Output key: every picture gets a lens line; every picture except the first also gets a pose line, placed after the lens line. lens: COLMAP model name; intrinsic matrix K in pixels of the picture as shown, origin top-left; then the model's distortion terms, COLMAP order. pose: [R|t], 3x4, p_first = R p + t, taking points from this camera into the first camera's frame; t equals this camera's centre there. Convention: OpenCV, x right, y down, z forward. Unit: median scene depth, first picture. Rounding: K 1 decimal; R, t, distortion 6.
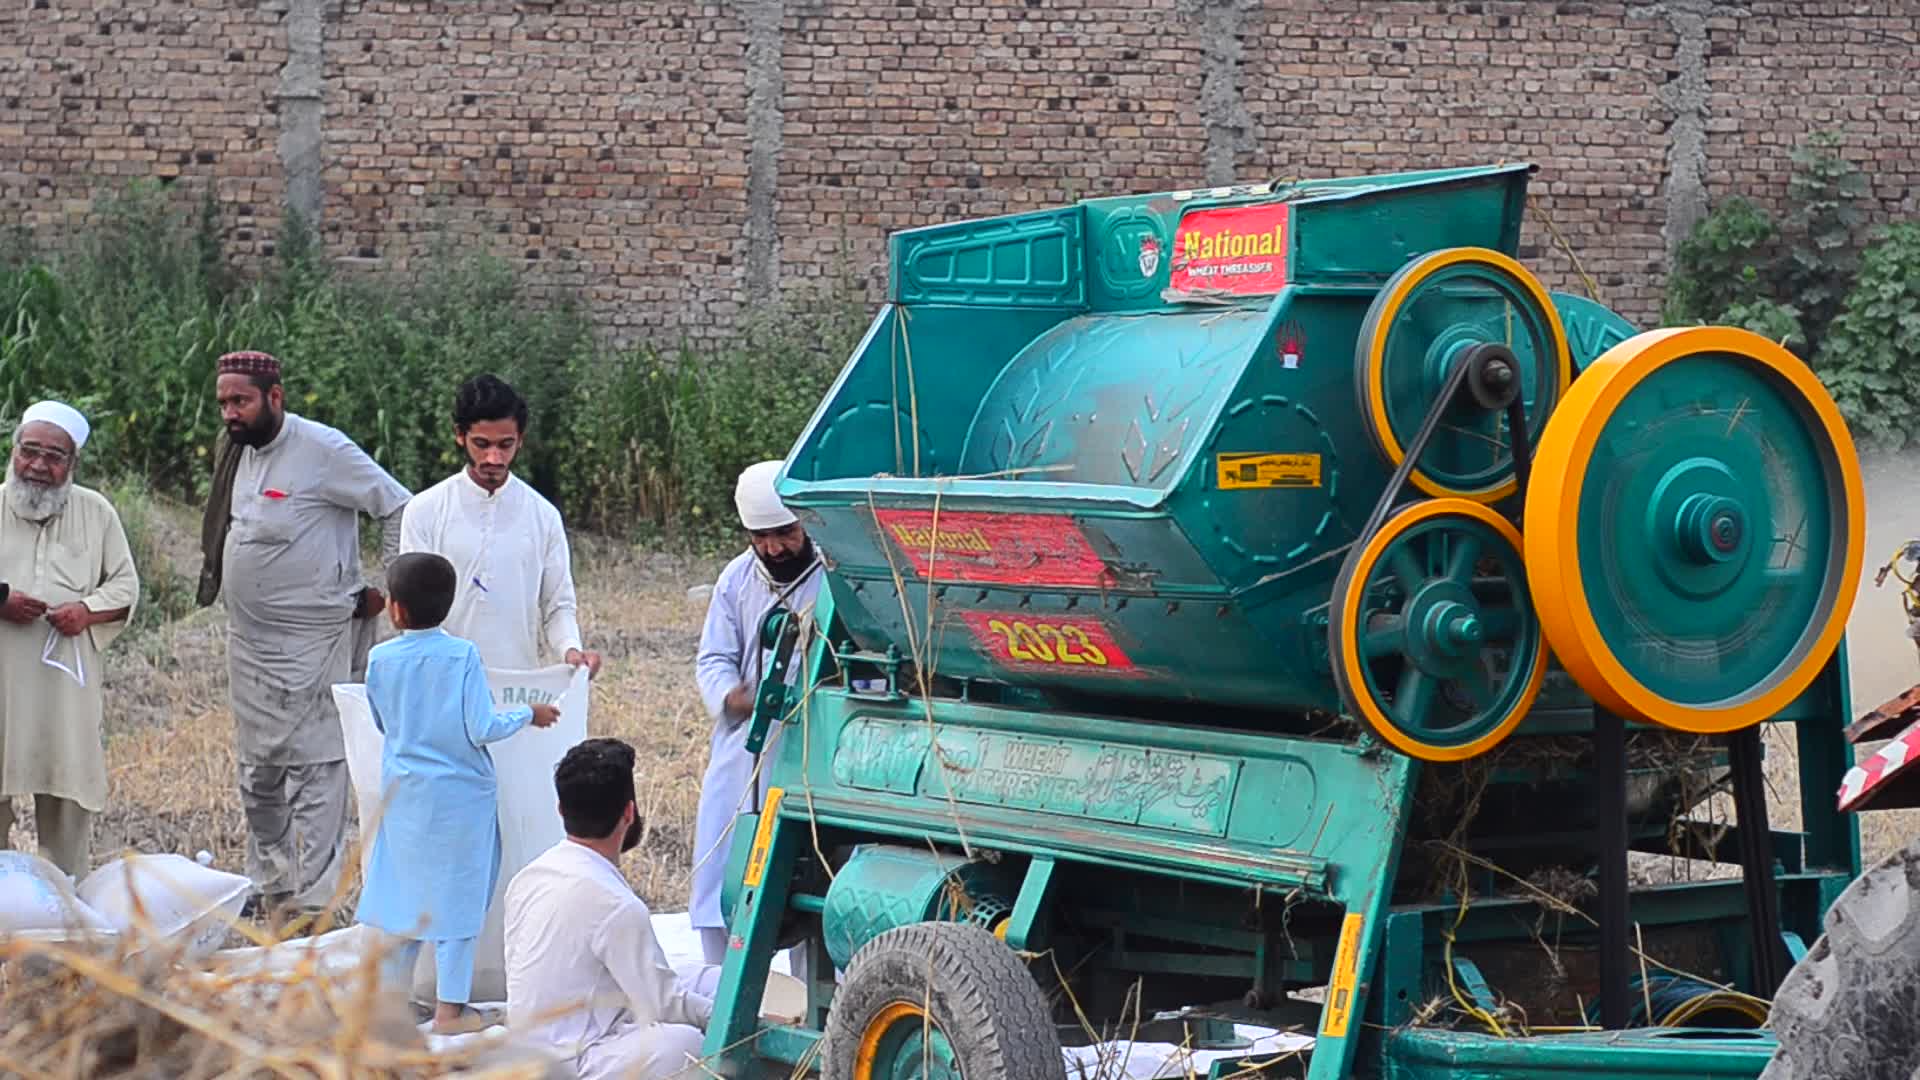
lens RADIAL K [[4065.3, 0, 960.0], [0, 4065.3, 540.0], [0, 0, 1]] dist [0.041226, -0.252774]
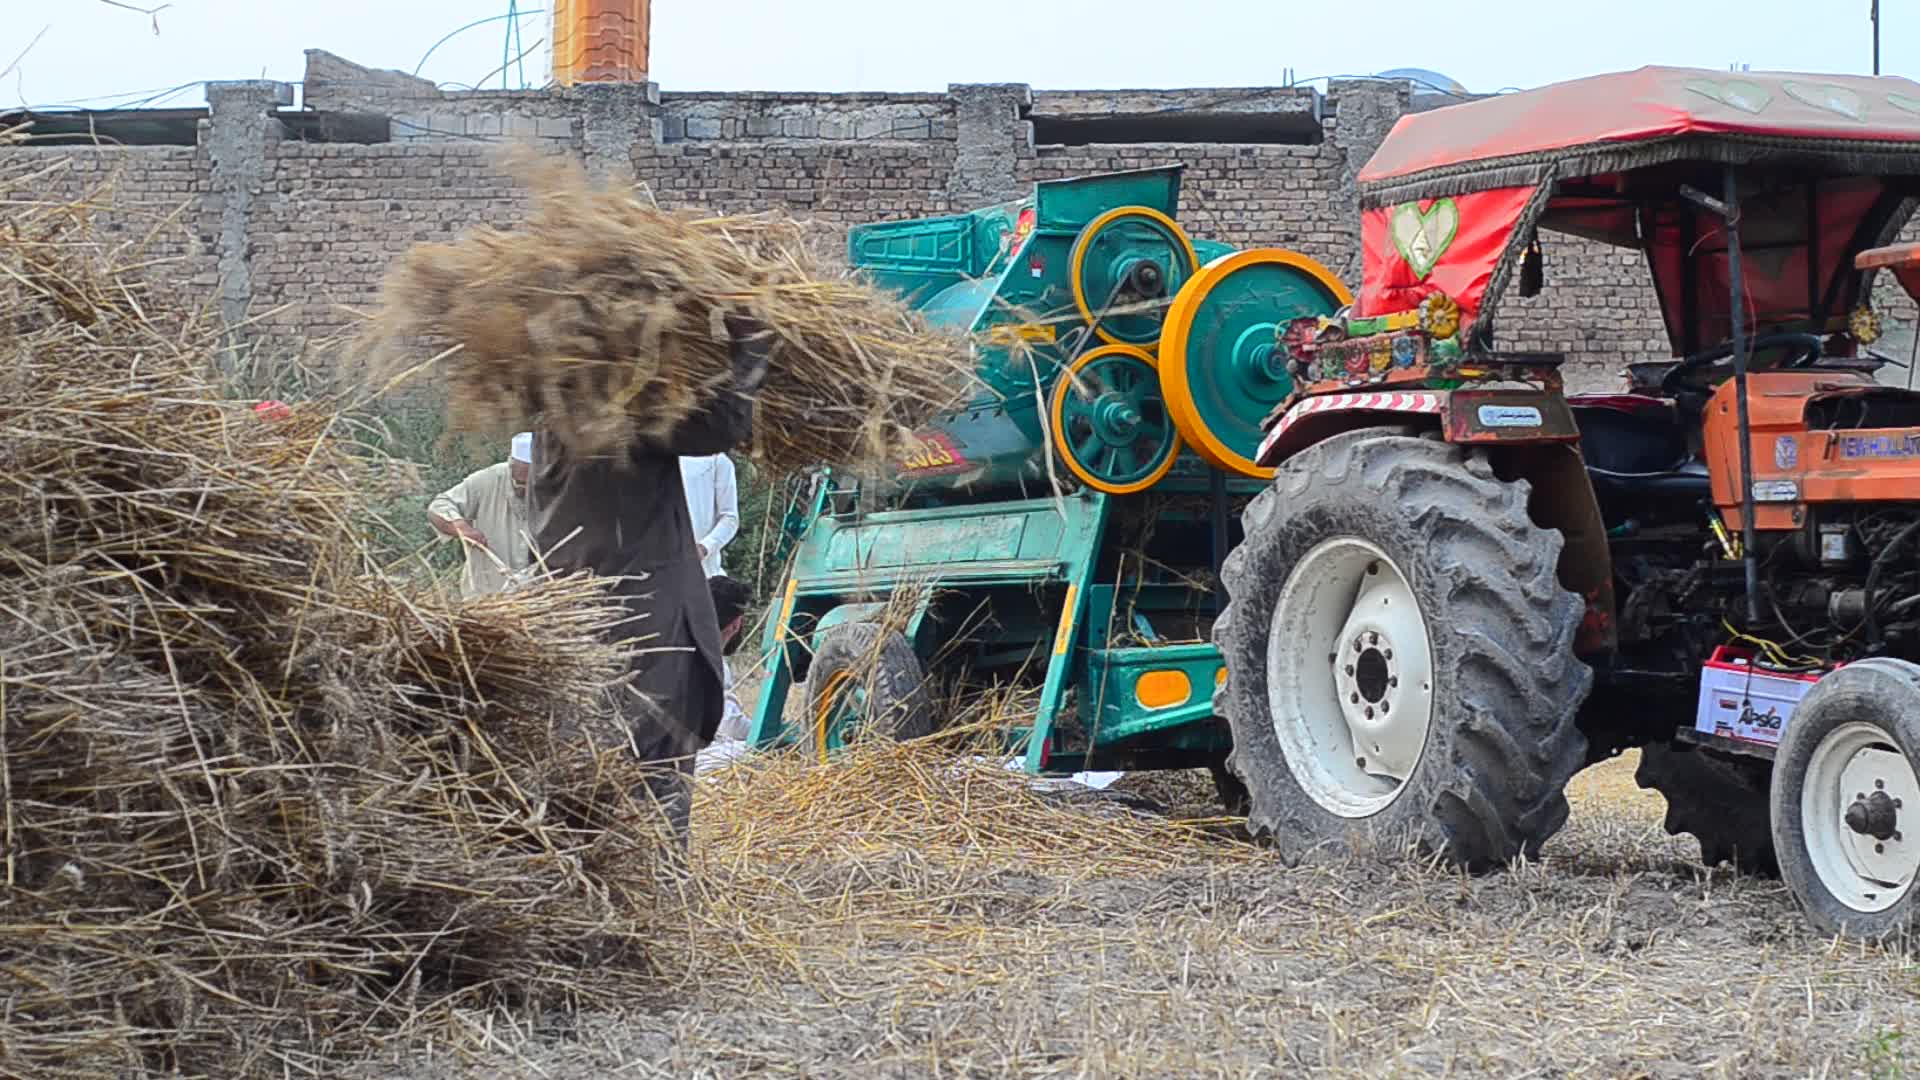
lens RADIAL K [[4065.3, 0, 960.0], [0, 4065.3, 540.0], [0, 0, 1]] dist [0.041226, -0.252774]
pose [[0.995944, -0.003589, -0.089899, 0.170348], [-0.002289, 0.997870, -0.065196, 0.154401], [0.089942, 0.065138, 0.993815, -0.618905]]
